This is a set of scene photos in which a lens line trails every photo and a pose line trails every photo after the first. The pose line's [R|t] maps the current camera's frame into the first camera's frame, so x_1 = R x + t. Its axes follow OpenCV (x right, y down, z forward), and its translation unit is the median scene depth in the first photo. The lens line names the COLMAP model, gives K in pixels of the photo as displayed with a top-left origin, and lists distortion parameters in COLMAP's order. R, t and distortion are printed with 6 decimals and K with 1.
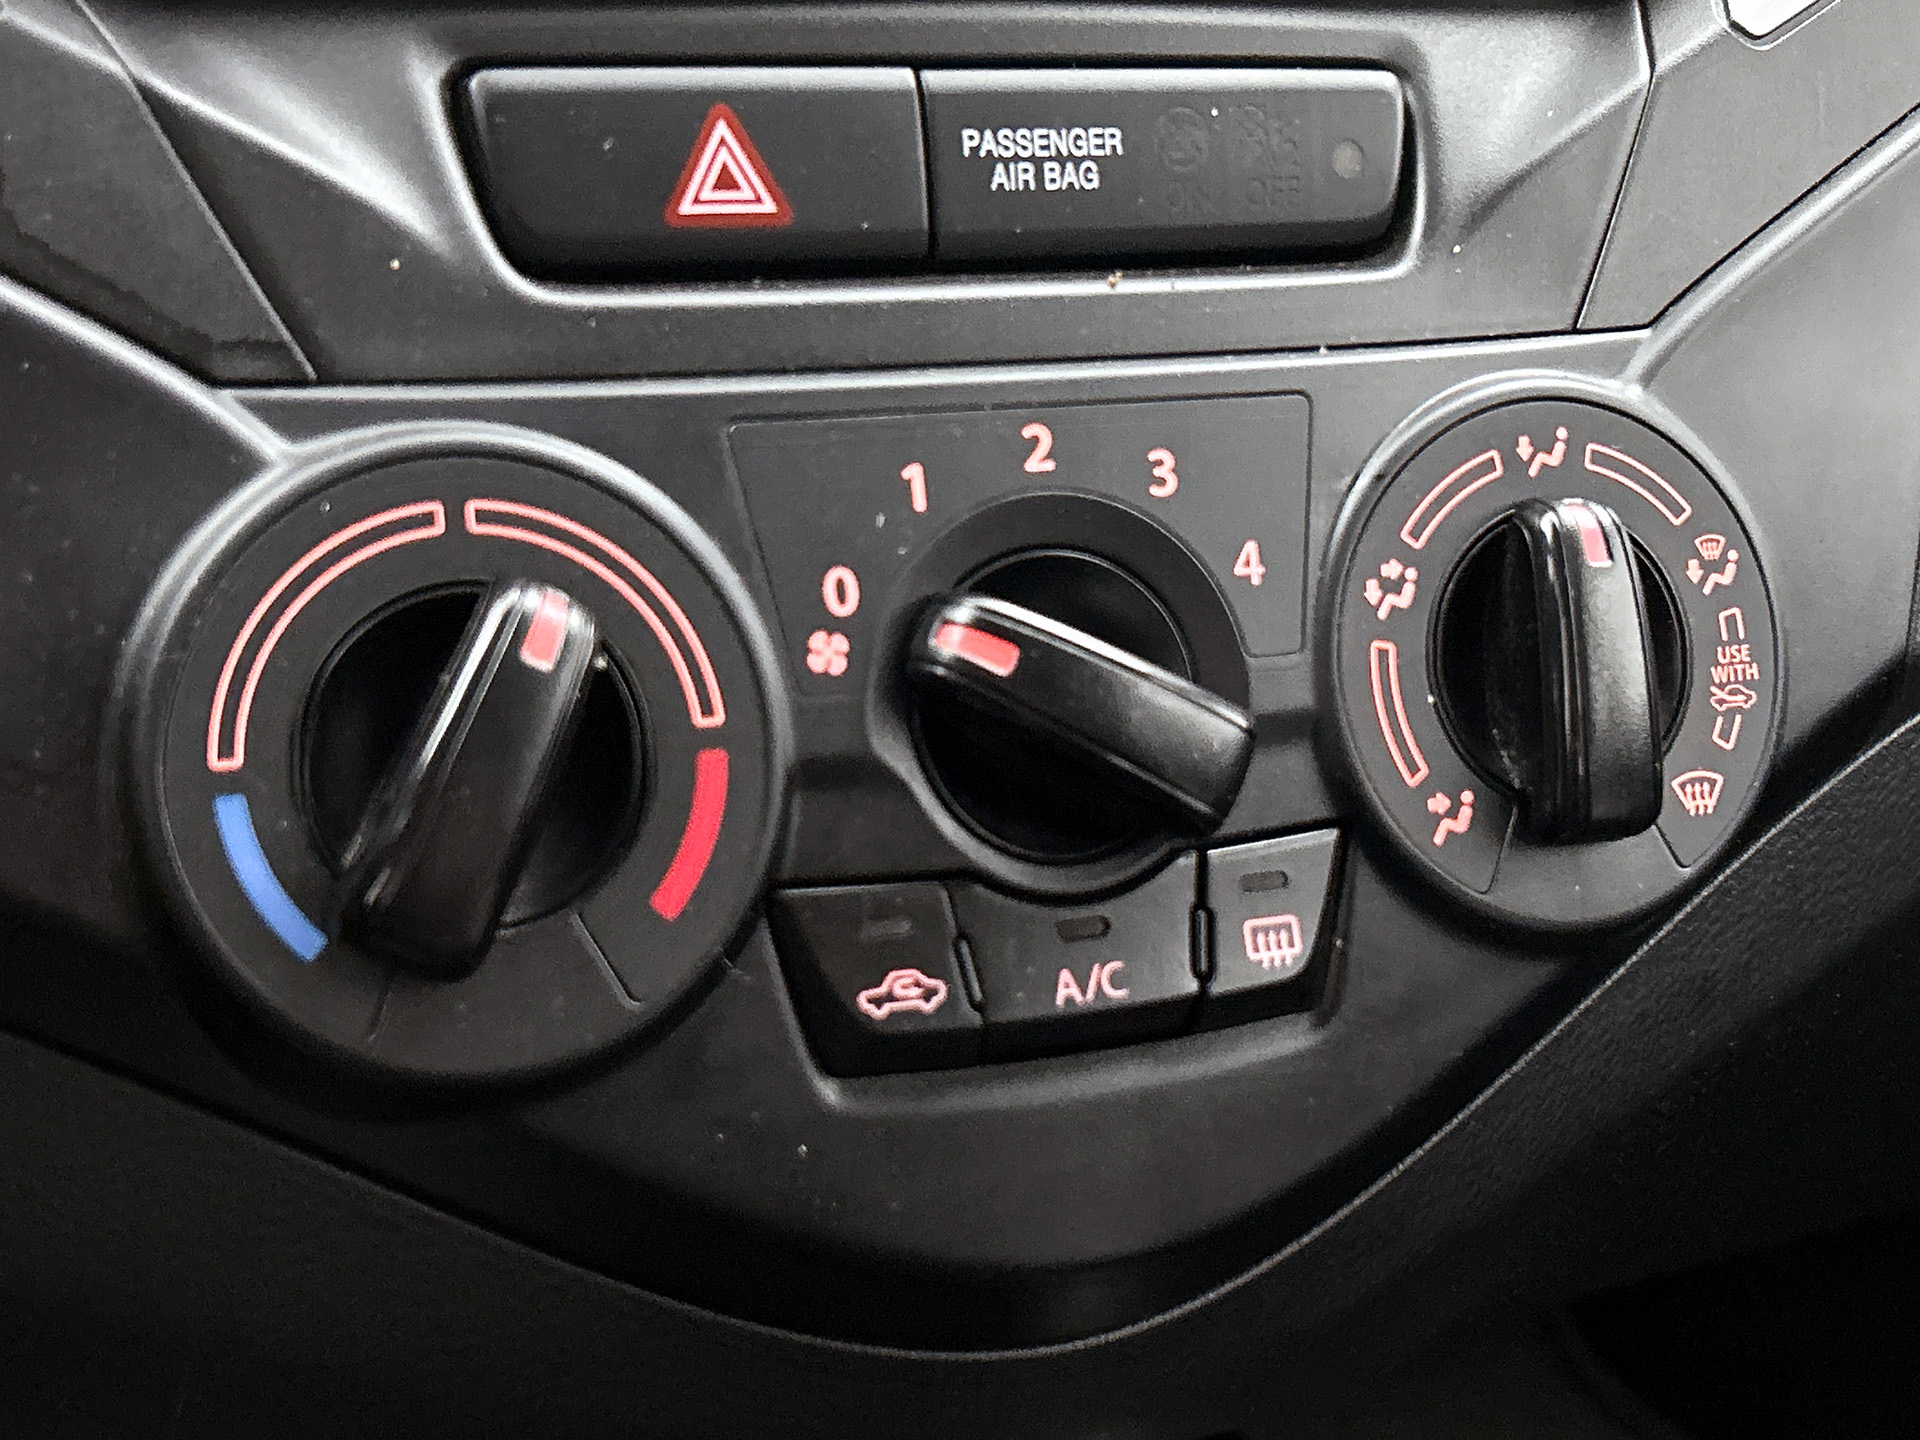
lens RADIAL K [[2777.7, 0, 966.7], [0, 2777.7, 726.7], [0, 0, 1]] dist [0.108636, 0.000000]
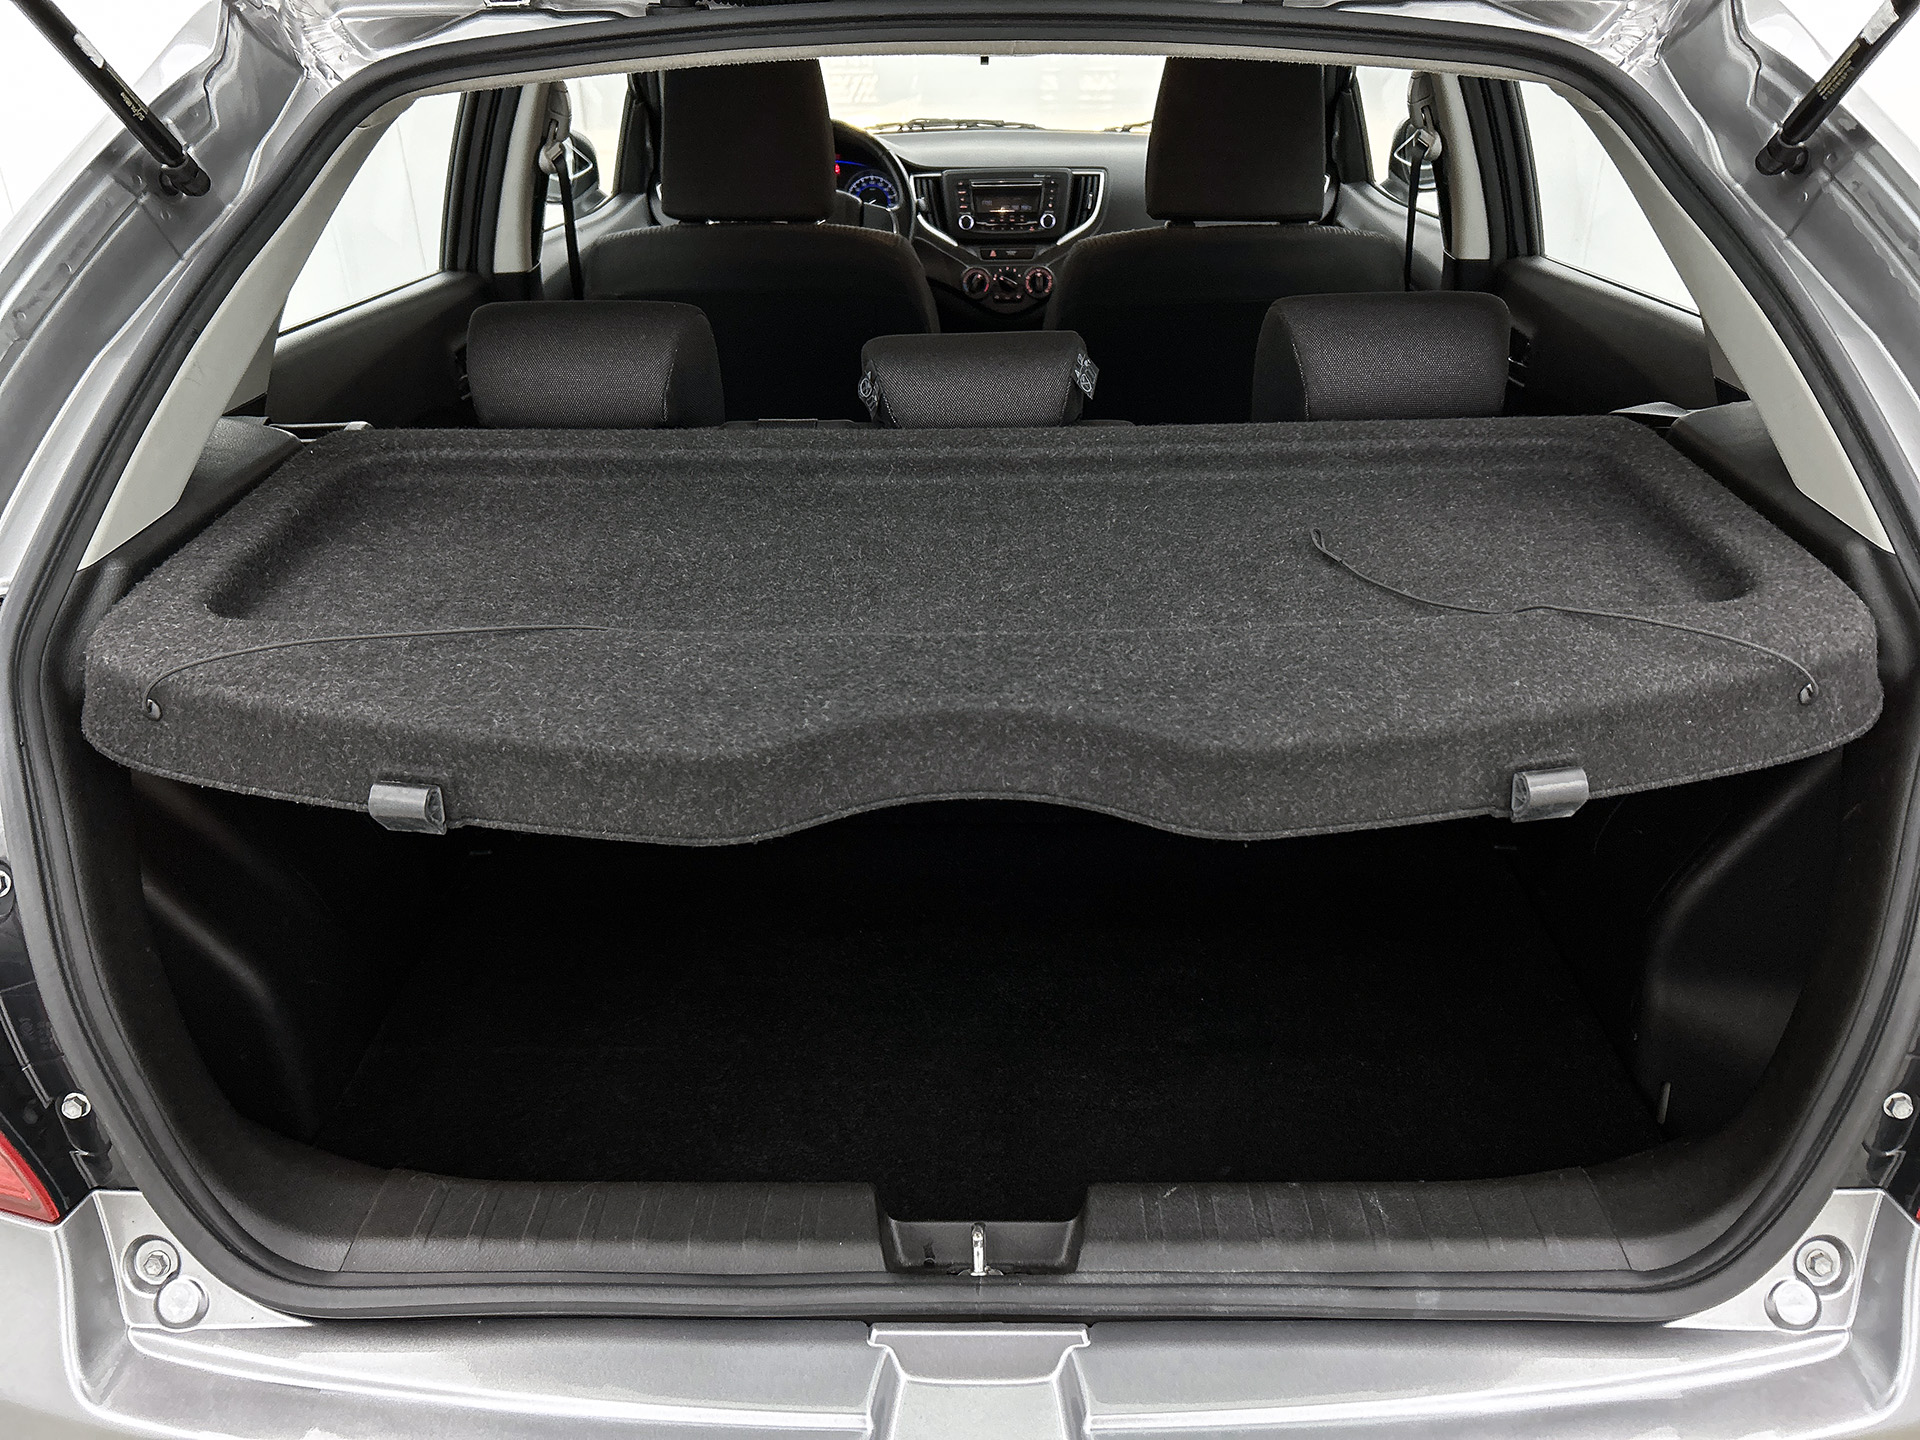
lens RADIAL K [[1494.4, 0, 970.2], [0, 1494.4, 727.1], [0, 0, 1]] dist [0.049472, -0.052844]
pose [[0.912192, 0.125797, -0.389976, 4.209522], [-0.079458, 0.987949, 0.132830, 1.662083], [0.401986, -0.090180, 0.911194, -8.775291]]
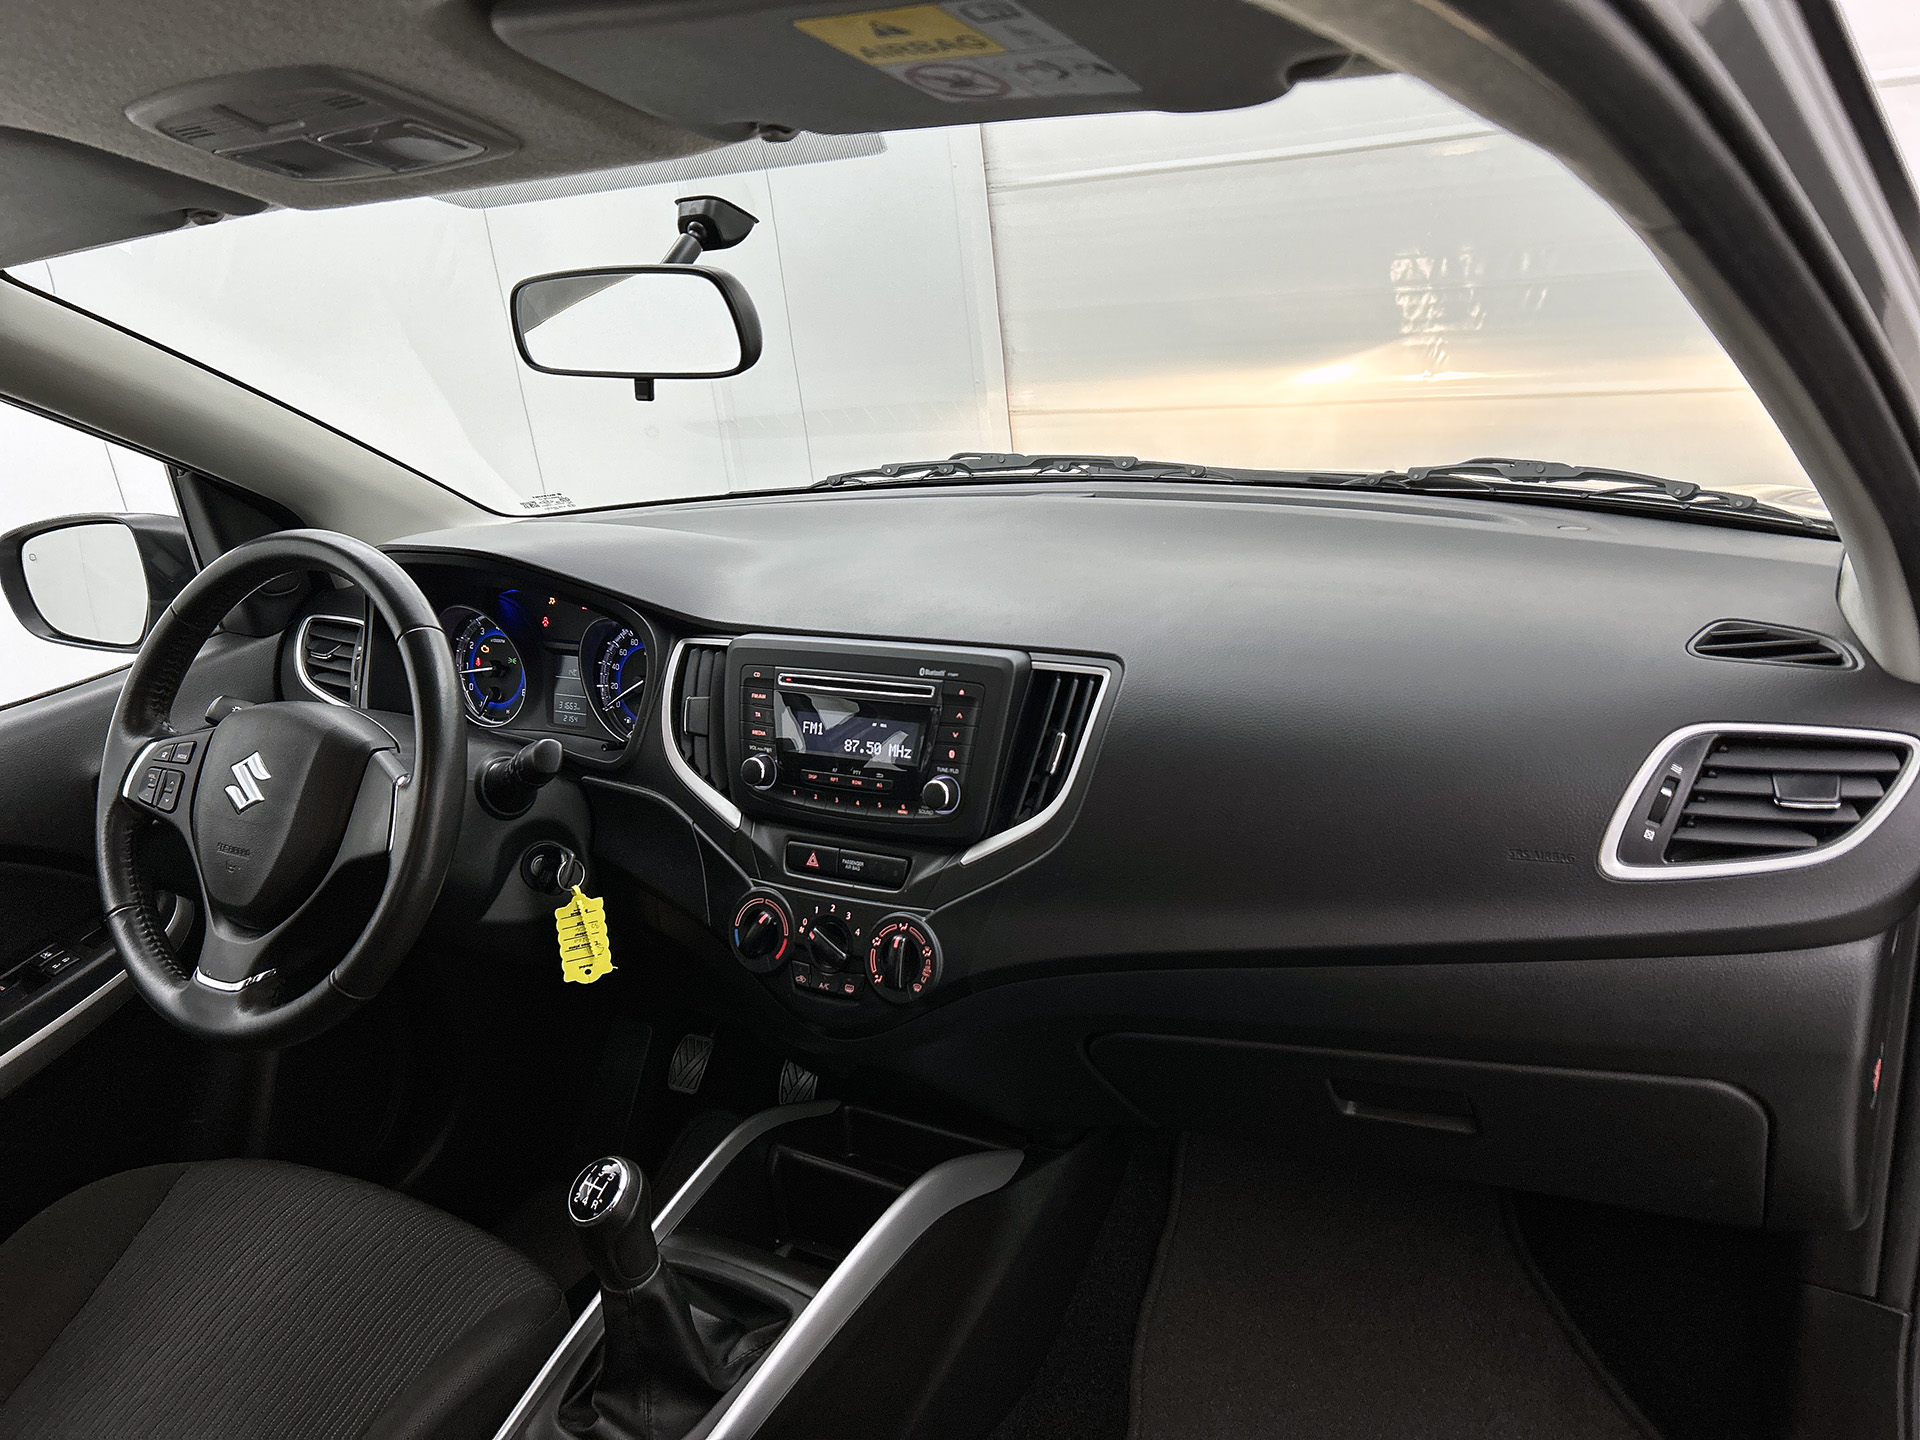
lens RADIAL K [[1494.4, 0, 940.5], [0, 1494.4, 734.7], [0, 0, 1]] dist [0.049472, -0.052844]
pose [[0.572798, 0.161410, -0.803647, 3.118665], [-0.153288, 0.984218, 0.088421, -0.900970], [0.805236, 0.072542, 0.588500, -1.013709]]
